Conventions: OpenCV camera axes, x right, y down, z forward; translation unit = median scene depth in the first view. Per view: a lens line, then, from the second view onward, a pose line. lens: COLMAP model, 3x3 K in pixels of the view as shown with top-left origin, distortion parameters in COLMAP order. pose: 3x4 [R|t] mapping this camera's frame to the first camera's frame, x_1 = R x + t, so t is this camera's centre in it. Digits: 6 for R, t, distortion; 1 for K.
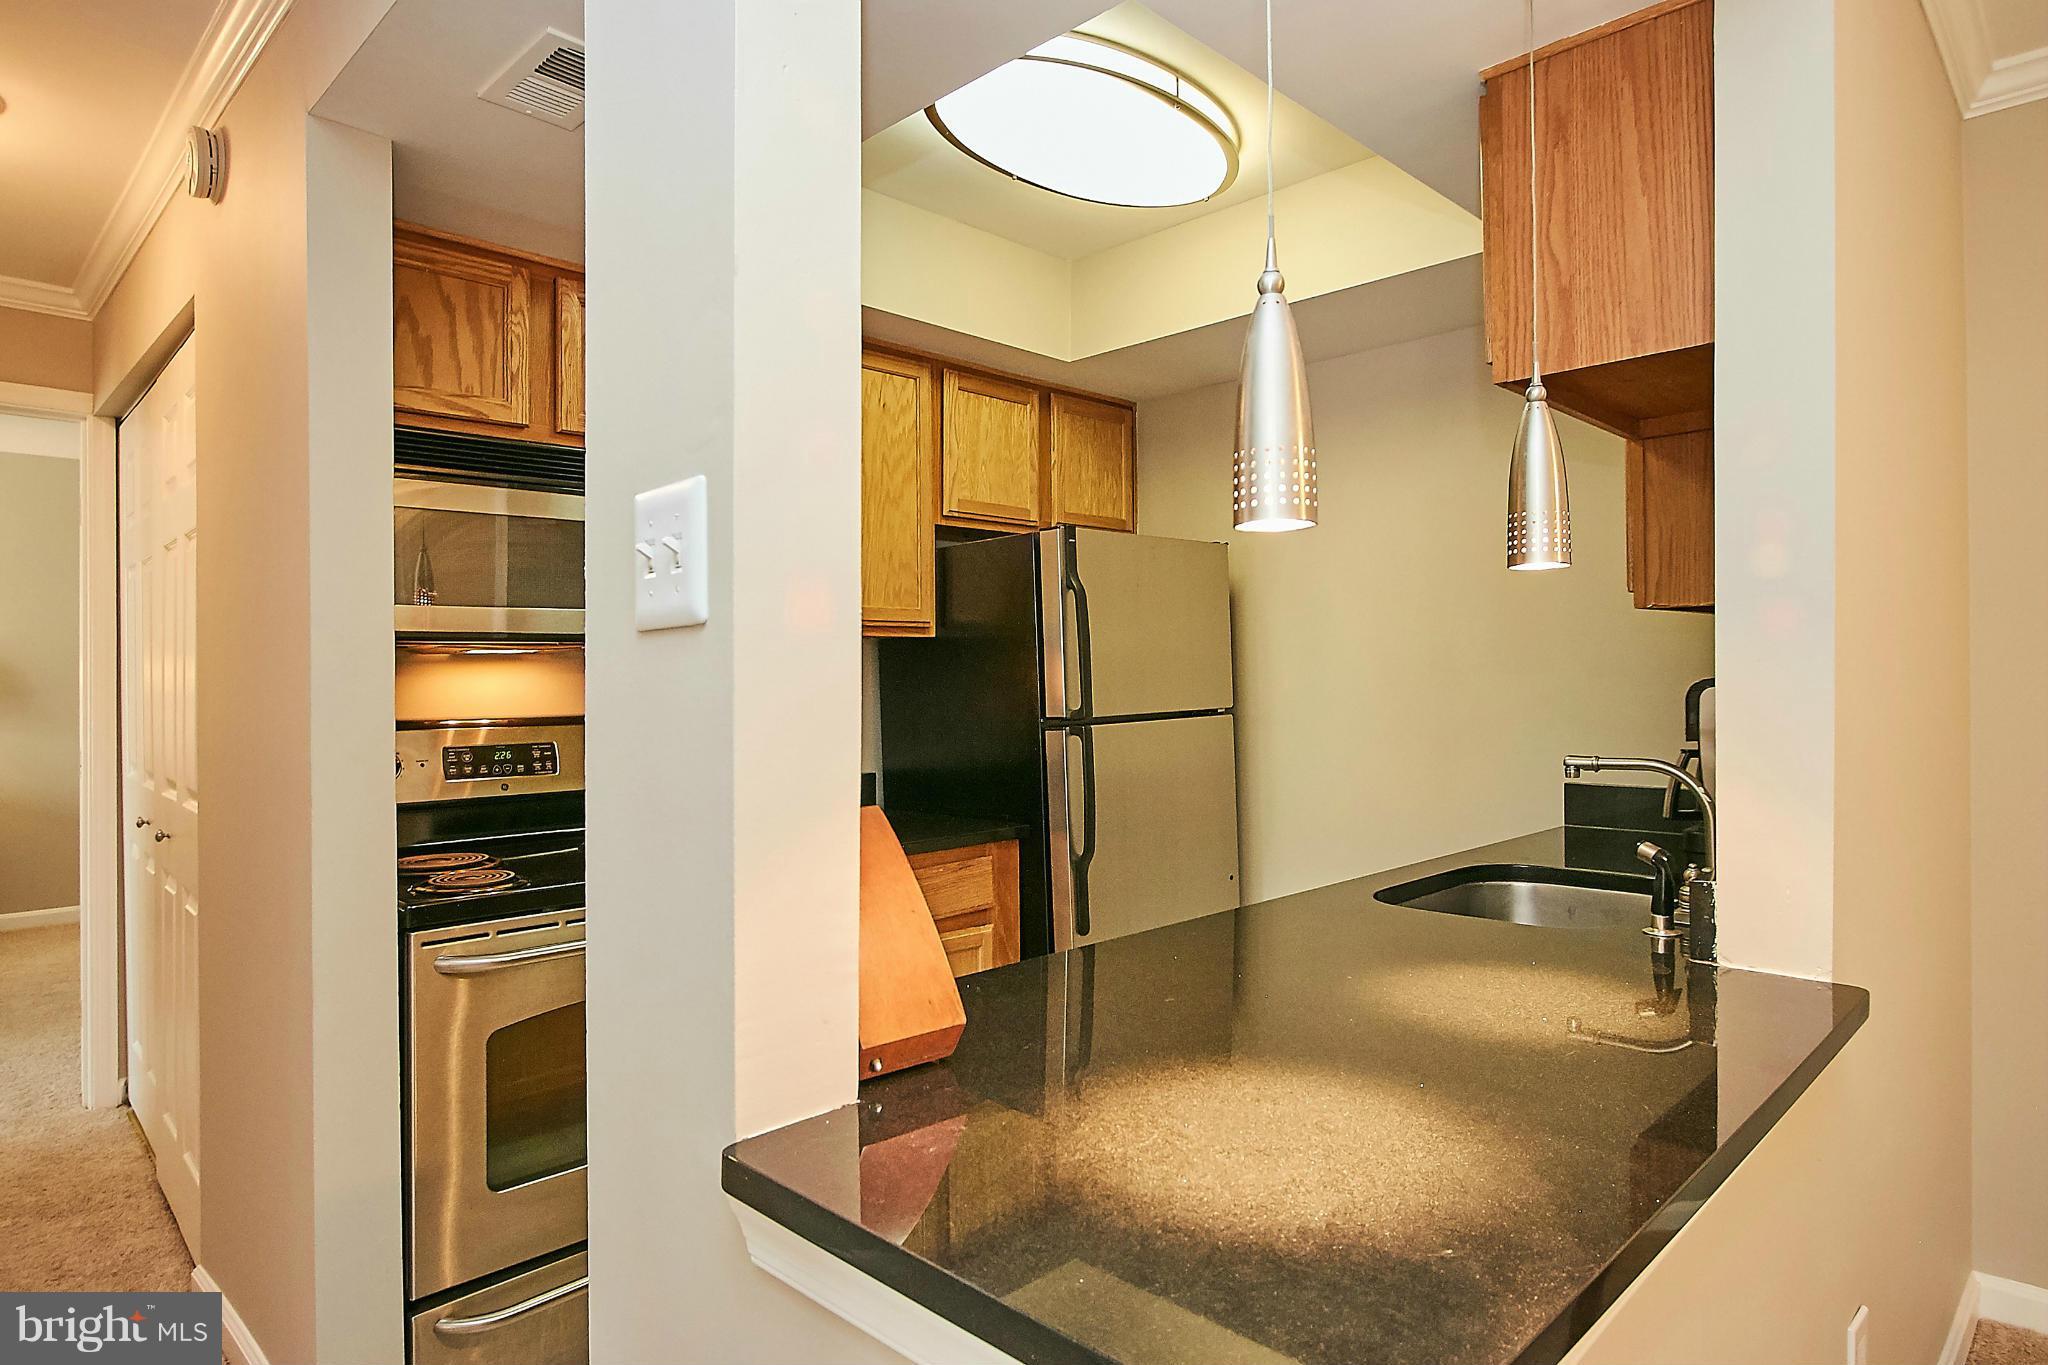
lens RADIAL K [[1242.3, 0, 1024.0], [0, 1242.3, 682.5], [0, 0, 1]] dist [-0.002776, 0.000292]
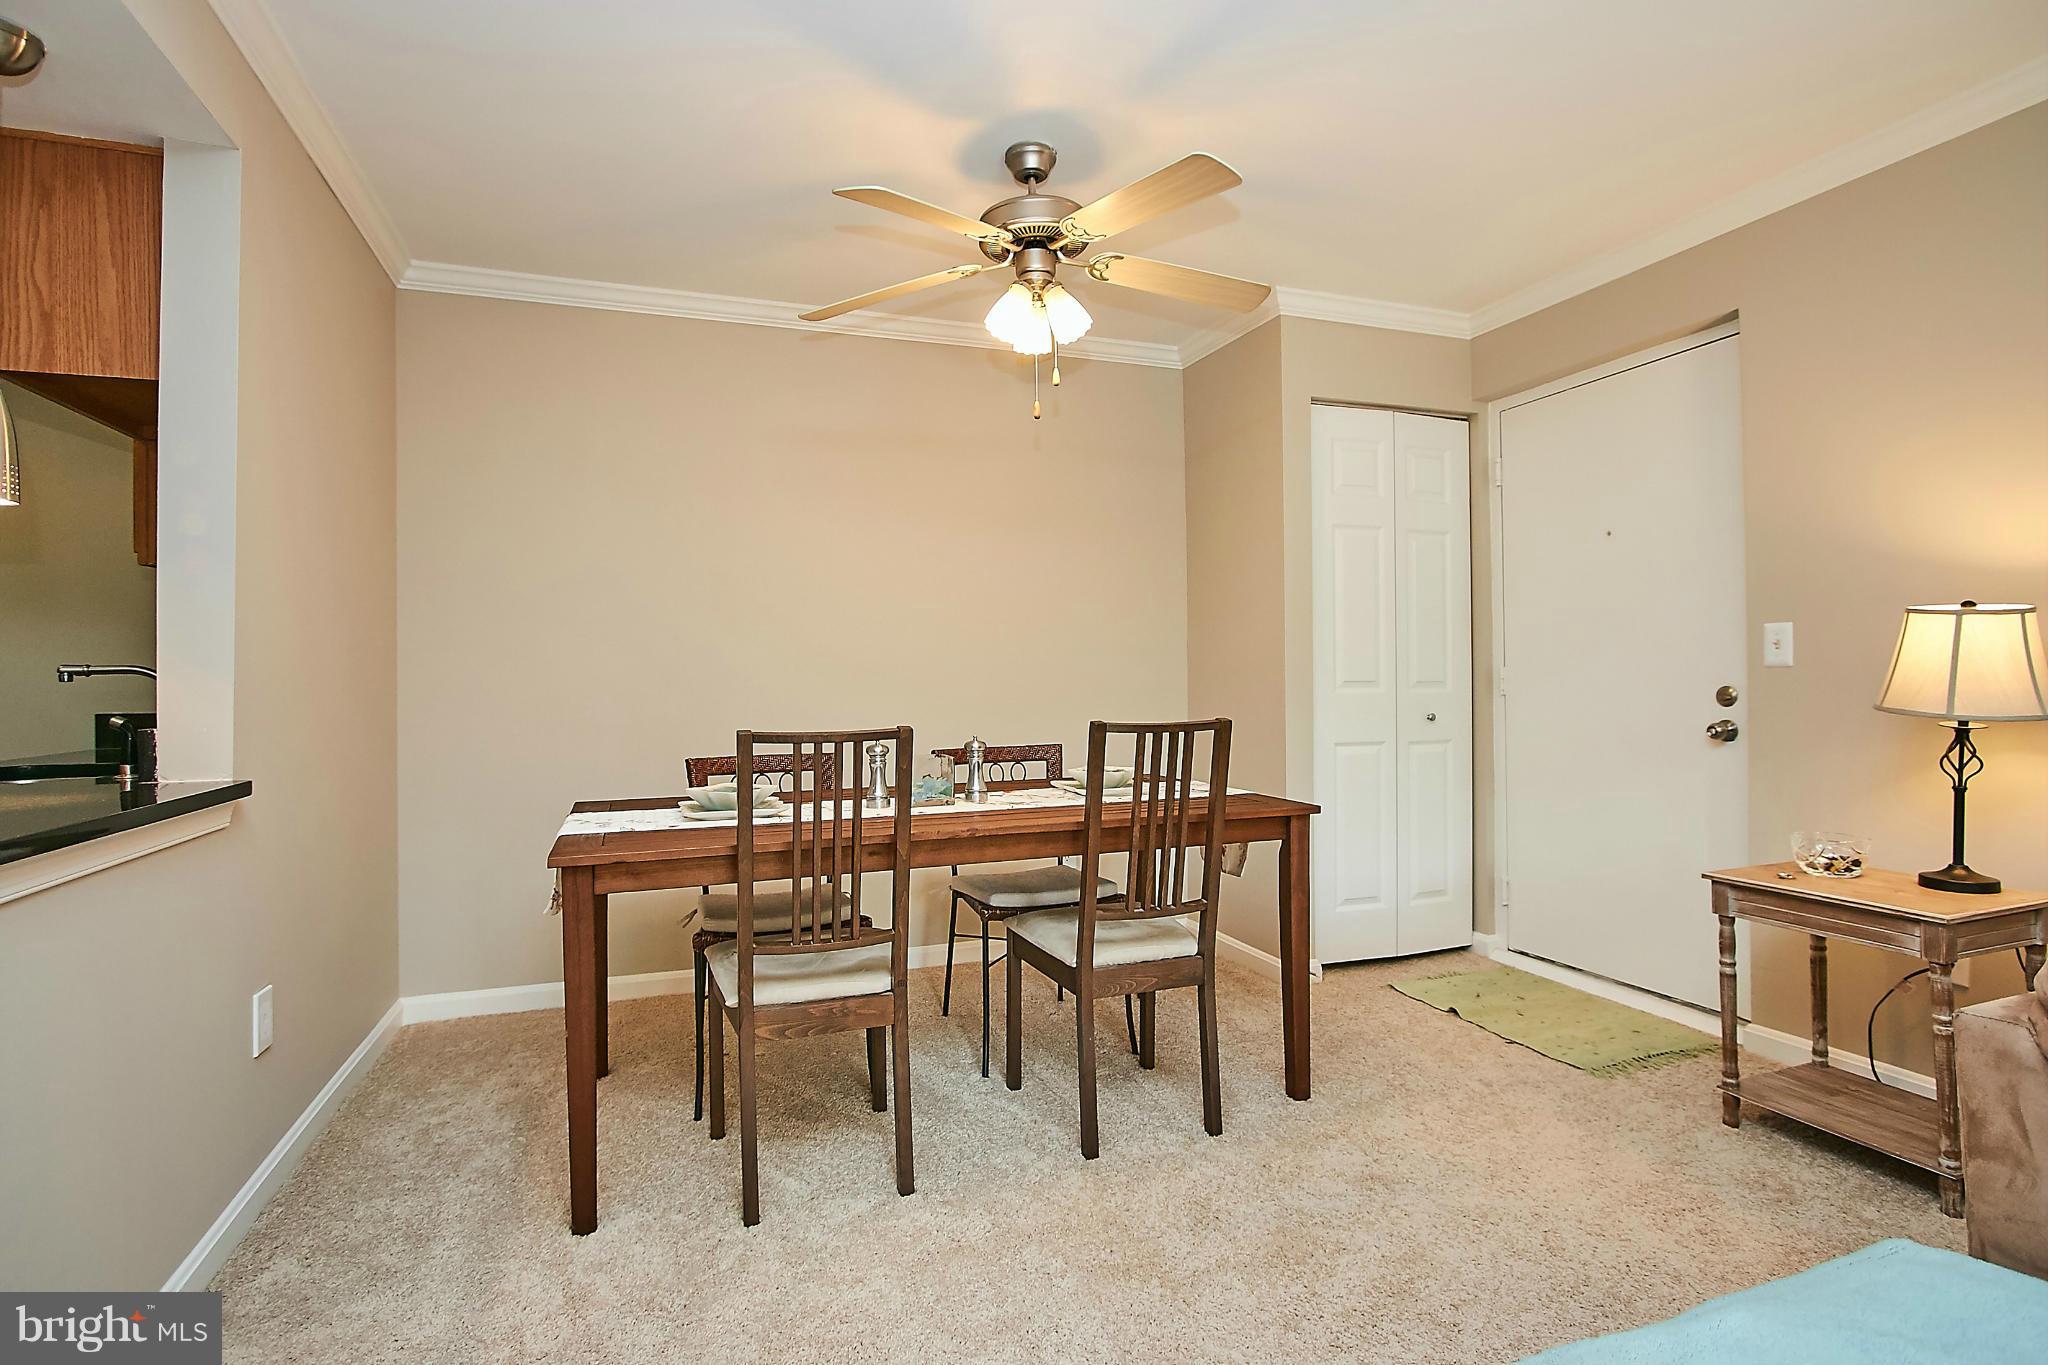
lens RADIAL K [[999.6, 0, 1026.6], [0, 999.6, 665.1], [0, 0, 1]] dist [-0.003571, -0.000107]
pose [[0.442305, 0.012845, 0.896773, -0.067498], [0.000736, 0.999892, -0.014686, 0.089257], [-0.896864, 0.007156, 0.442248, -0.457781]]
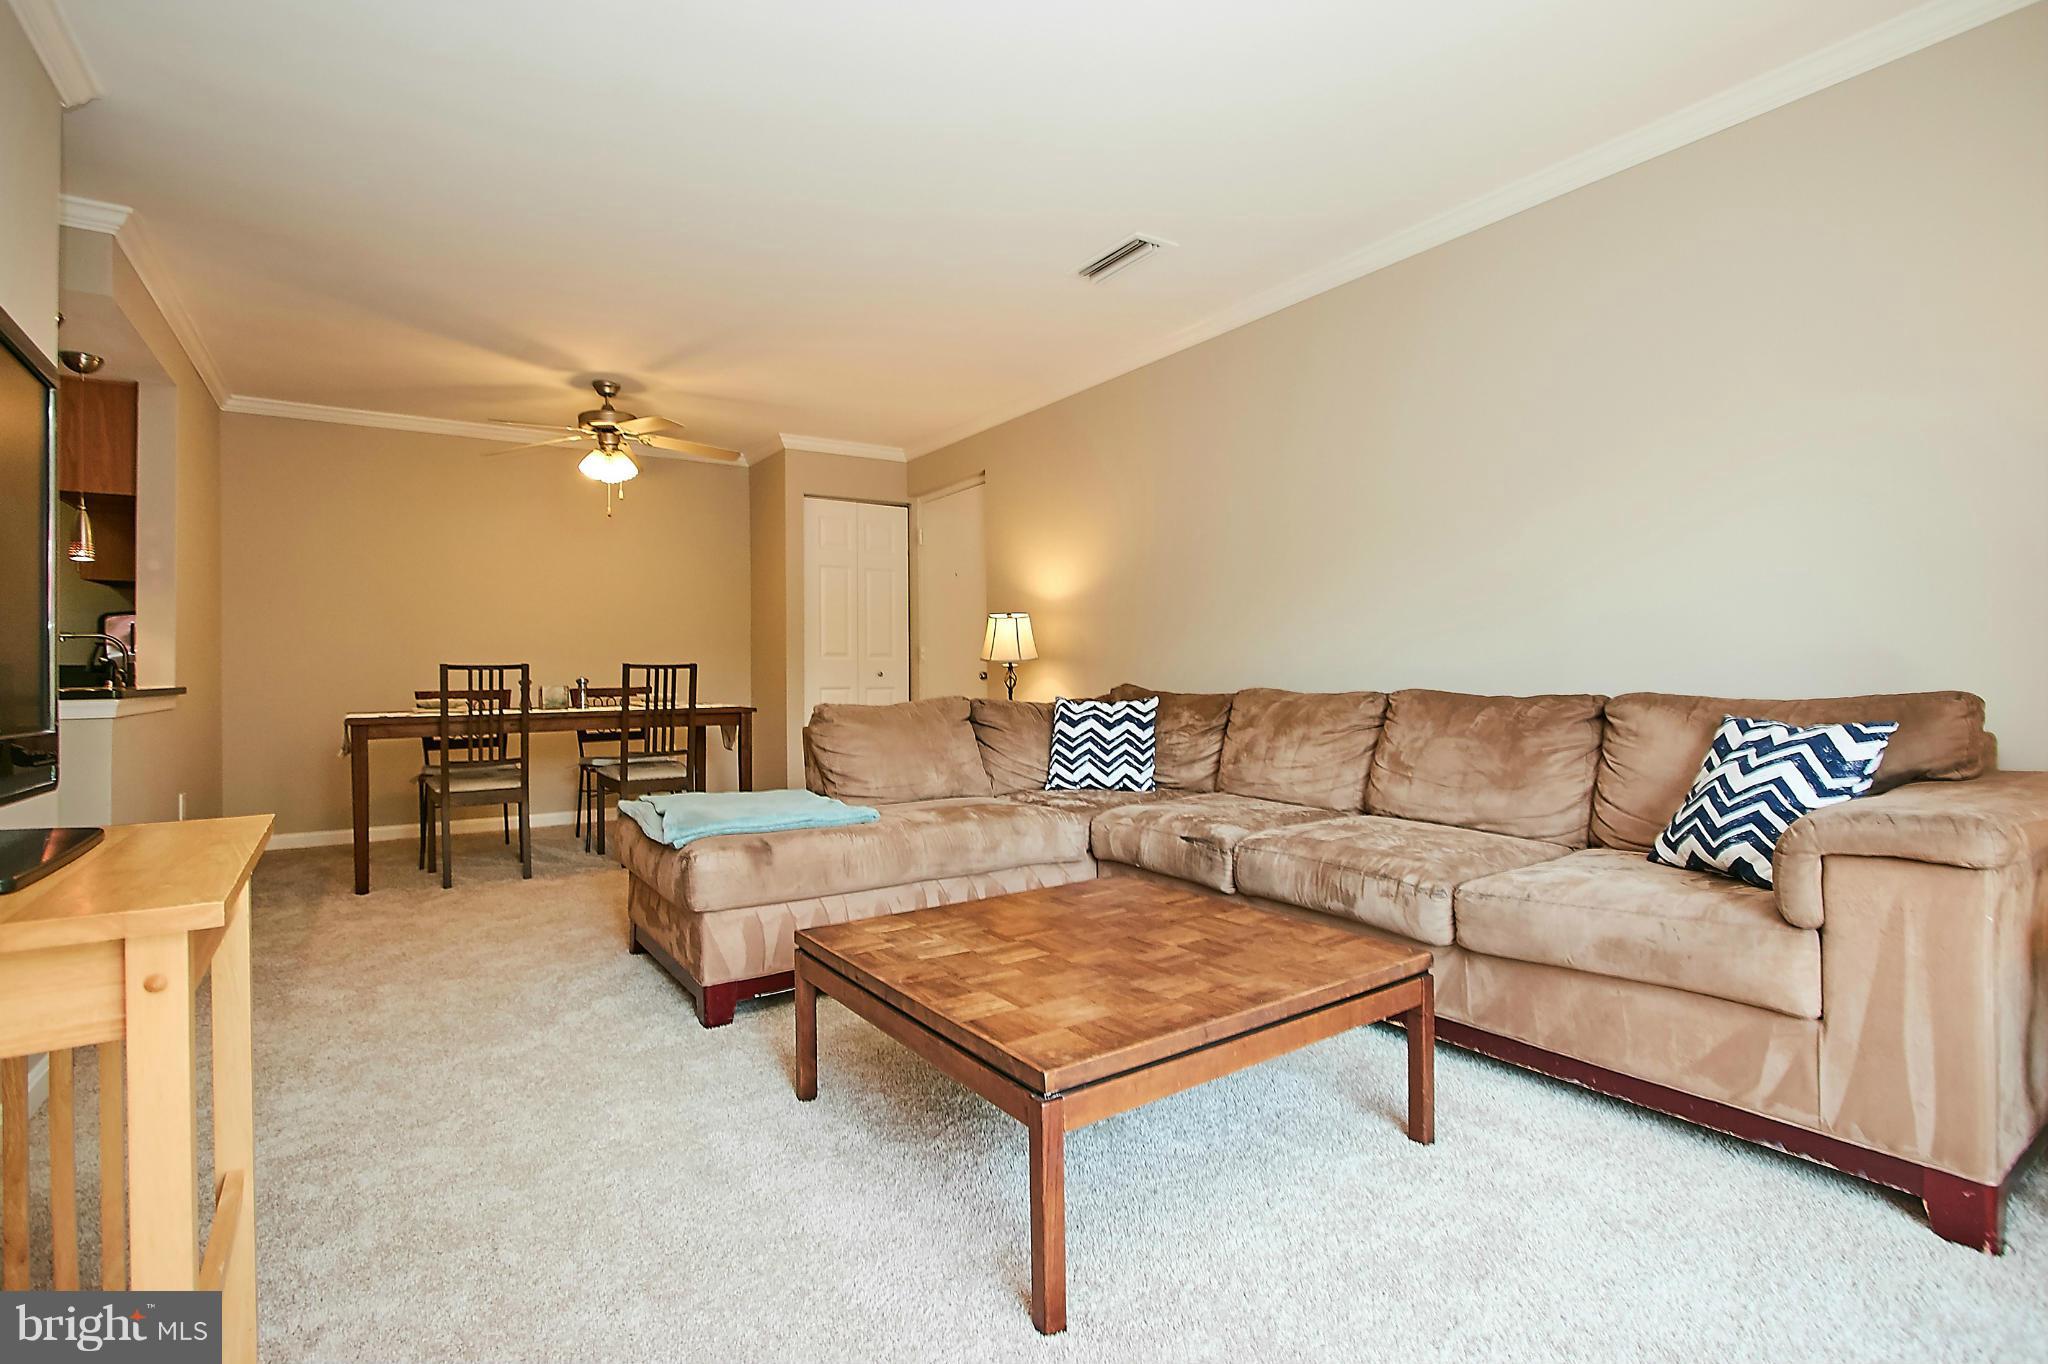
lens RADIAL K [[953.2, 0, 1033.4], [0, 953.2, 659.0], [0, 0, 1]] dist [-0.018075, 0.000610]
pose [[0.196422, 0.015940, 0.980390, -1.235644], [0.001596, 0.999861, -0.016576, 0.176338], [-0.980518, 0.004820, 0.196369, -1.593456]]
